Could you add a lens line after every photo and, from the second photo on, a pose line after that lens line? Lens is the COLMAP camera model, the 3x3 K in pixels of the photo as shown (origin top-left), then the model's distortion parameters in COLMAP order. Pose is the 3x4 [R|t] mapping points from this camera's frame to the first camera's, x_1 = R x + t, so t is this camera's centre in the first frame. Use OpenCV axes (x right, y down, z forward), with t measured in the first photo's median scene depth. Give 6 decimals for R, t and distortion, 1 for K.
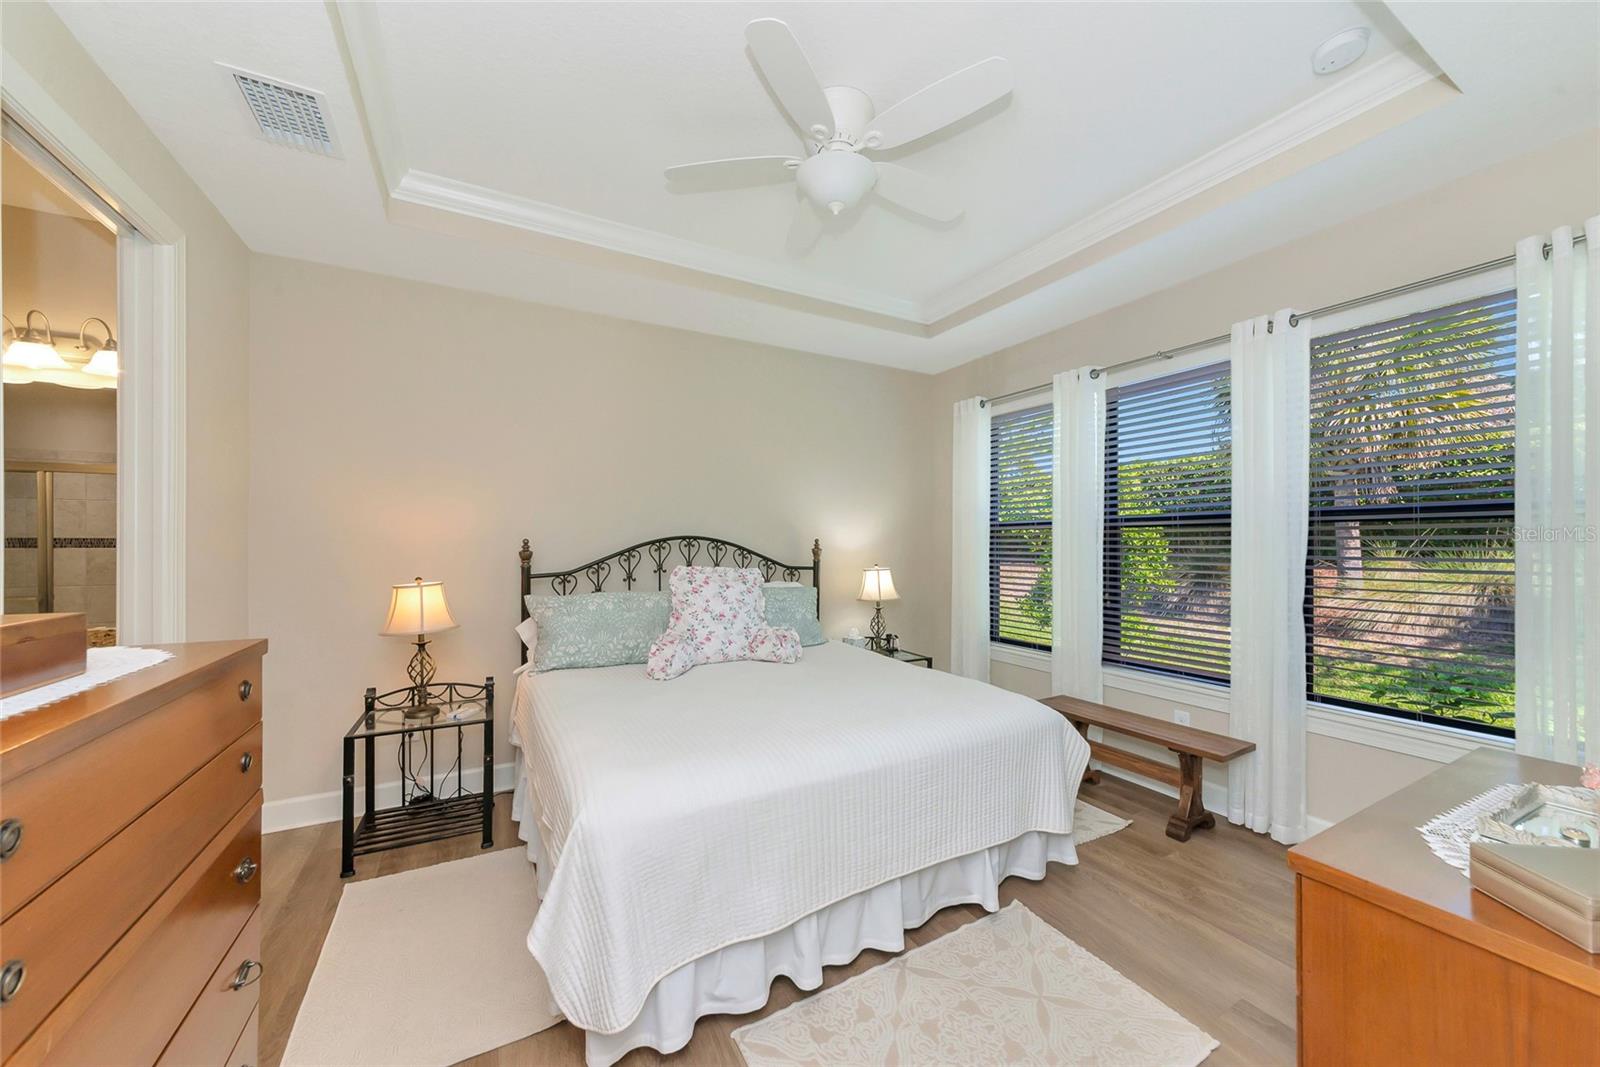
lens RADIAL K [[562.5, 0, 797.5], [0, 562.5, 538.2], [0, 0, 1]] dist [-0.003762, 0.001854]
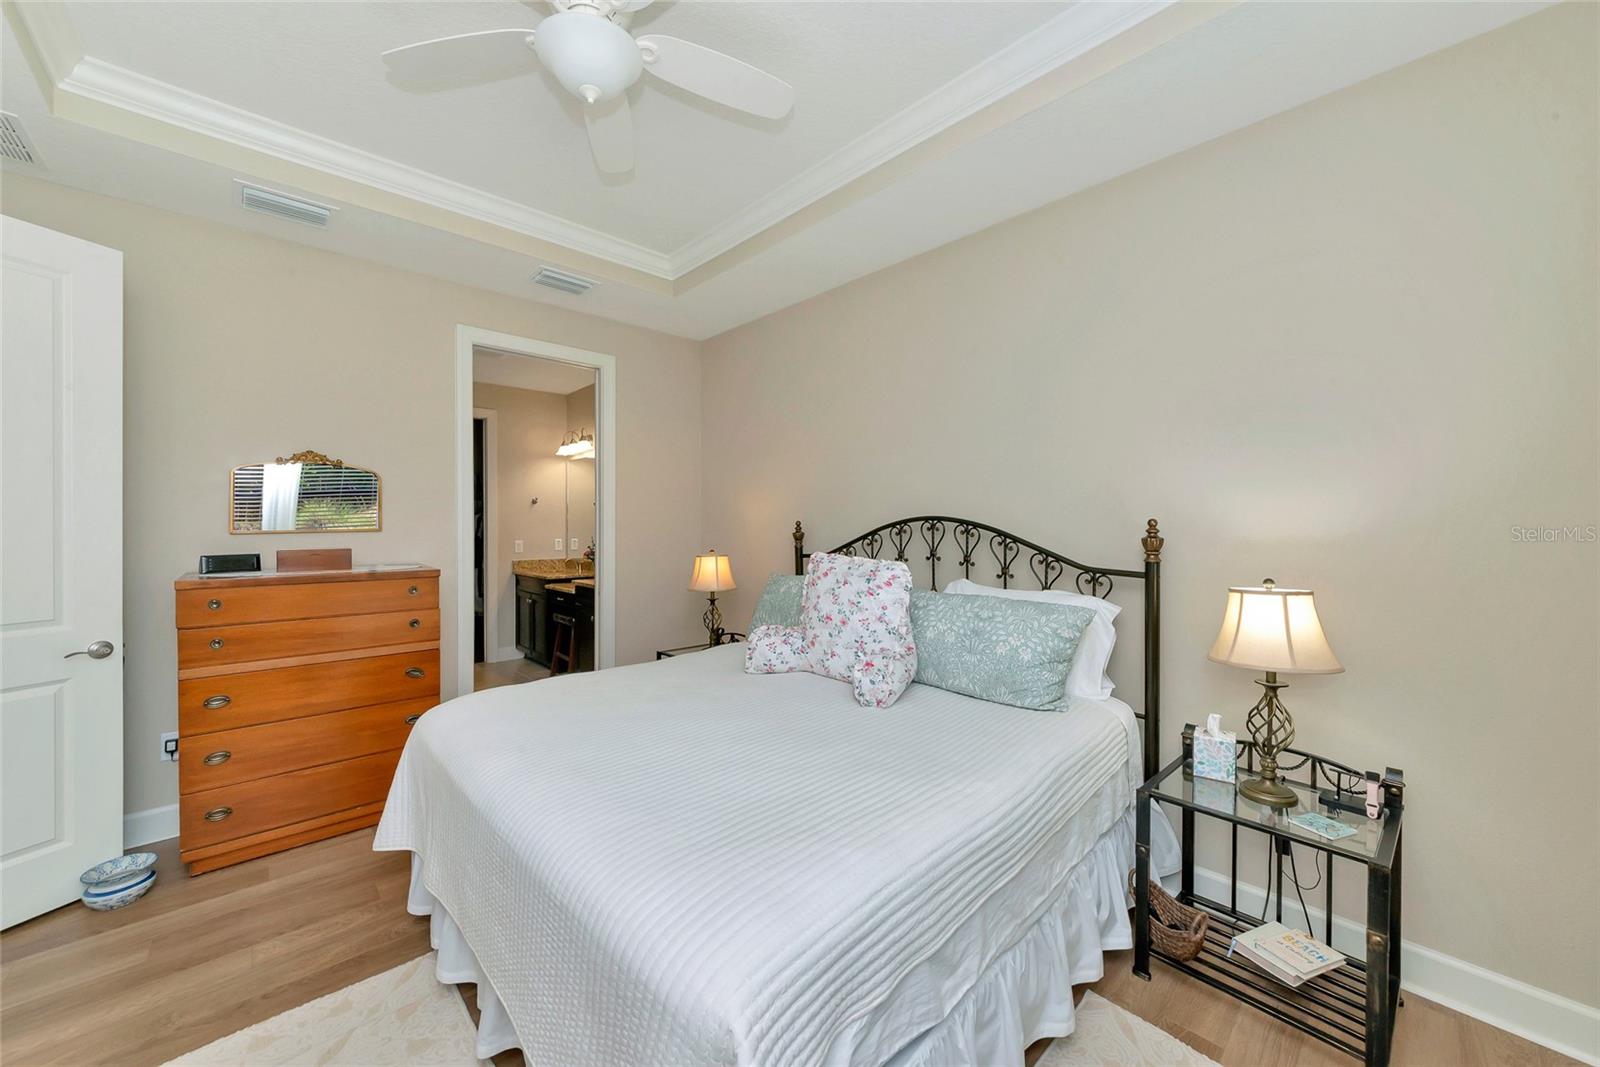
lens RADIAL K [[586.1, 0, 799.0], [0, 586.1, 529.5], [0, 0, 1]] dist [-0.001622, -0.000615]
pose [[0.245472, 0.010038, -0.969352, 0.536251], [0.003637, 0.999930, 0.011276, 0.004155], [0.969397, -0.006294, 0.245418, 0.631872]]
